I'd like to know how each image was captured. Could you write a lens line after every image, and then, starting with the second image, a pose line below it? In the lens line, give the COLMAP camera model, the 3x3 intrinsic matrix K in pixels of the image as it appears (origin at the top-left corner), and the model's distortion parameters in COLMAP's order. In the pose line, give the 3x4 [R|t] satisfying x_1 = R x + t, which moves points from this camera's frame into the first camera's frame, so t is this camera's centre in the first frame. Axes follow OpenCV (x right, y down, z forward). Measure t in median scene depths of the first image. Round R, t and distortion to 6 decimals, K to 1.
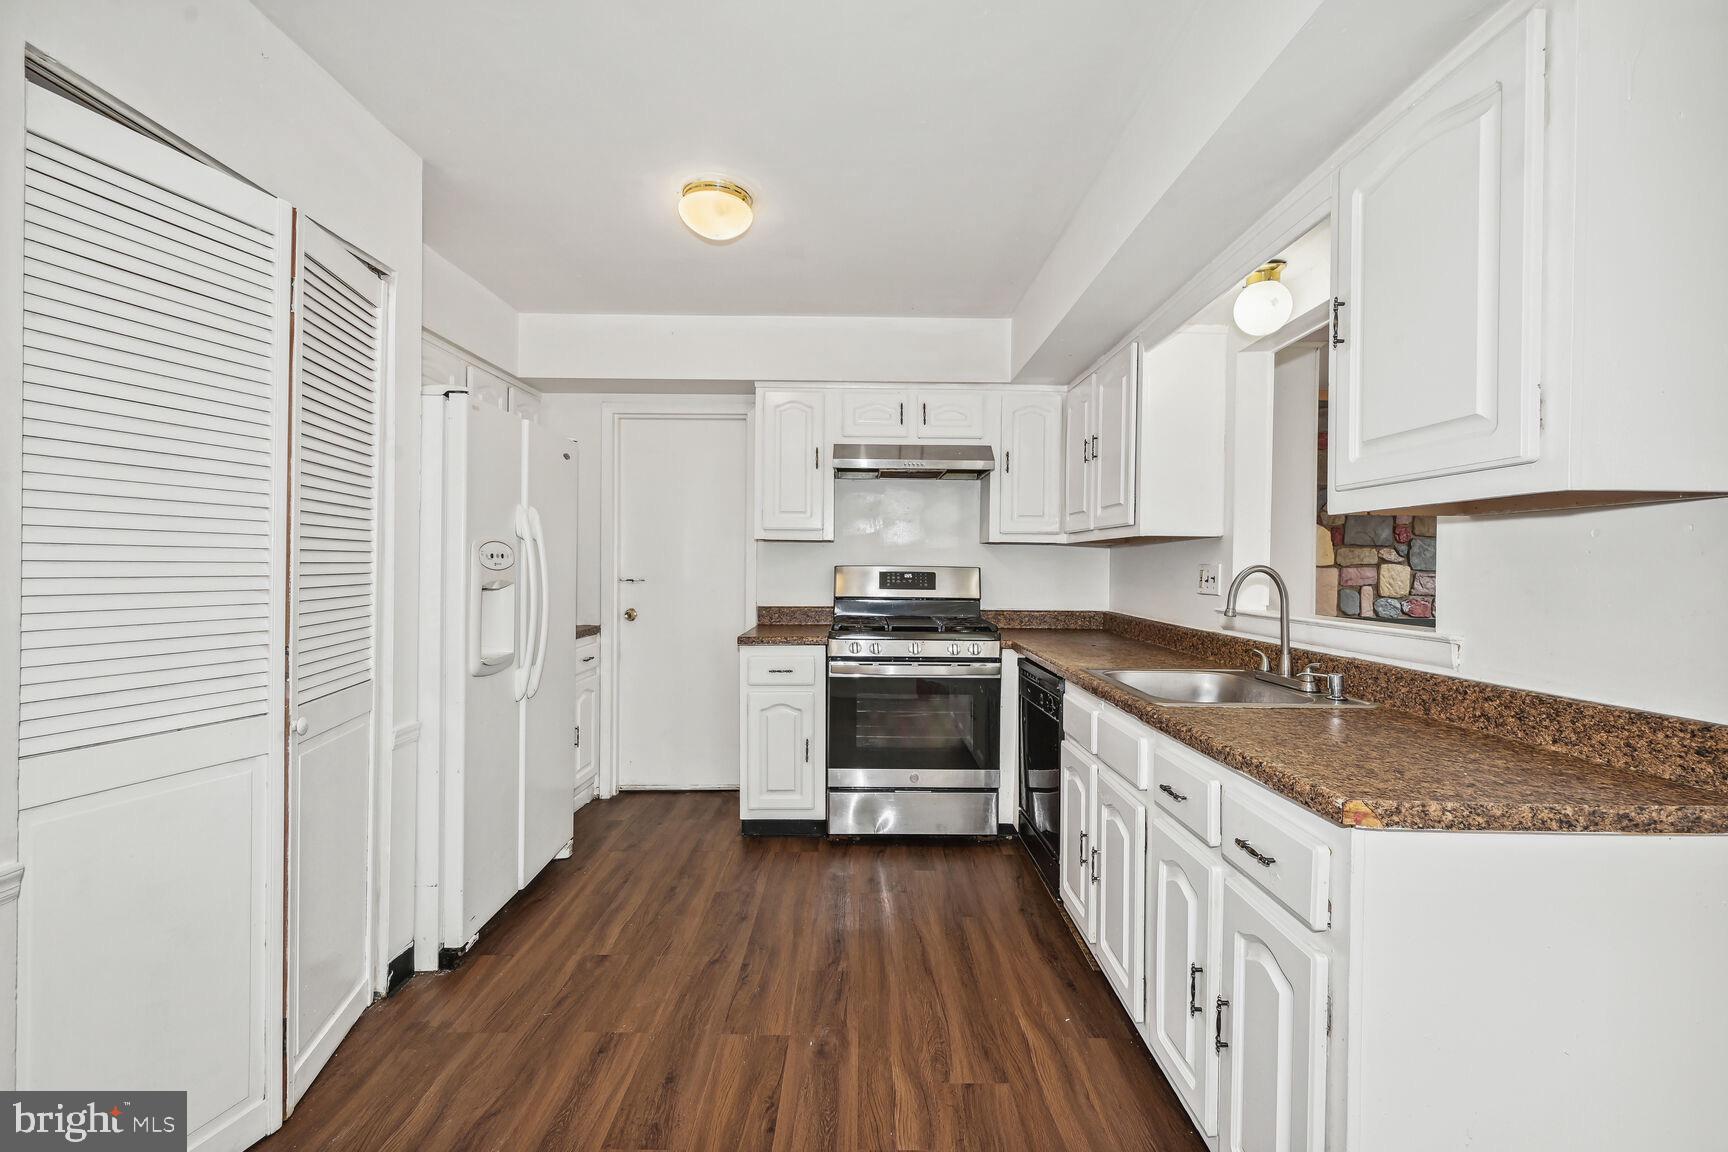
lens RADIAL K [[765.1, 0, 859.7], [0, 765.1, 563.1], [0, 0, 1]] dist [0.005886, 0.001056]
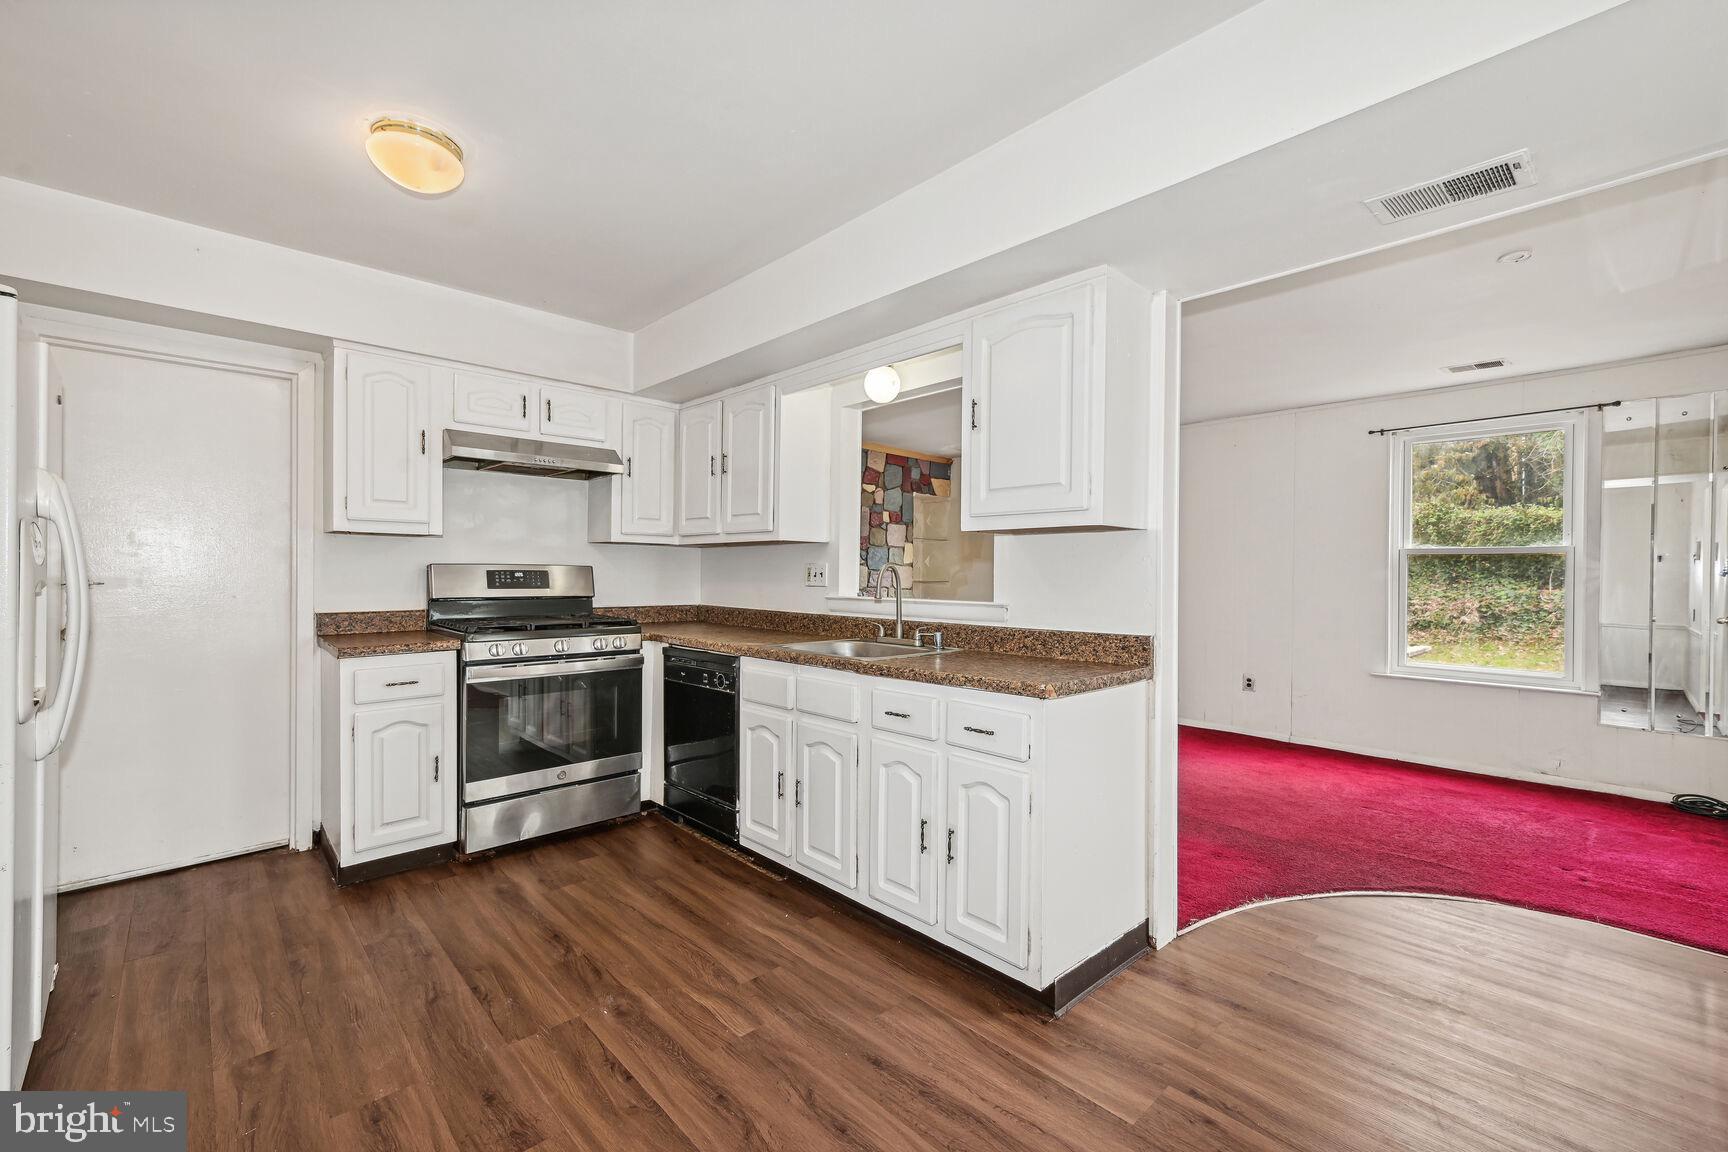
lens RADIAL K [[765.1, 0, 895.6], [0, 765.1, 577.6], [0, 0, 1]] dist [0.005886, 0.001056]
pose [[0.693023, -0.008284, 0.720868, -0.343828], [-0.001945, 0.999909, 0.013361, 0.007514], [-0.720912, -0.010661, 0.692944, -0.010164]]
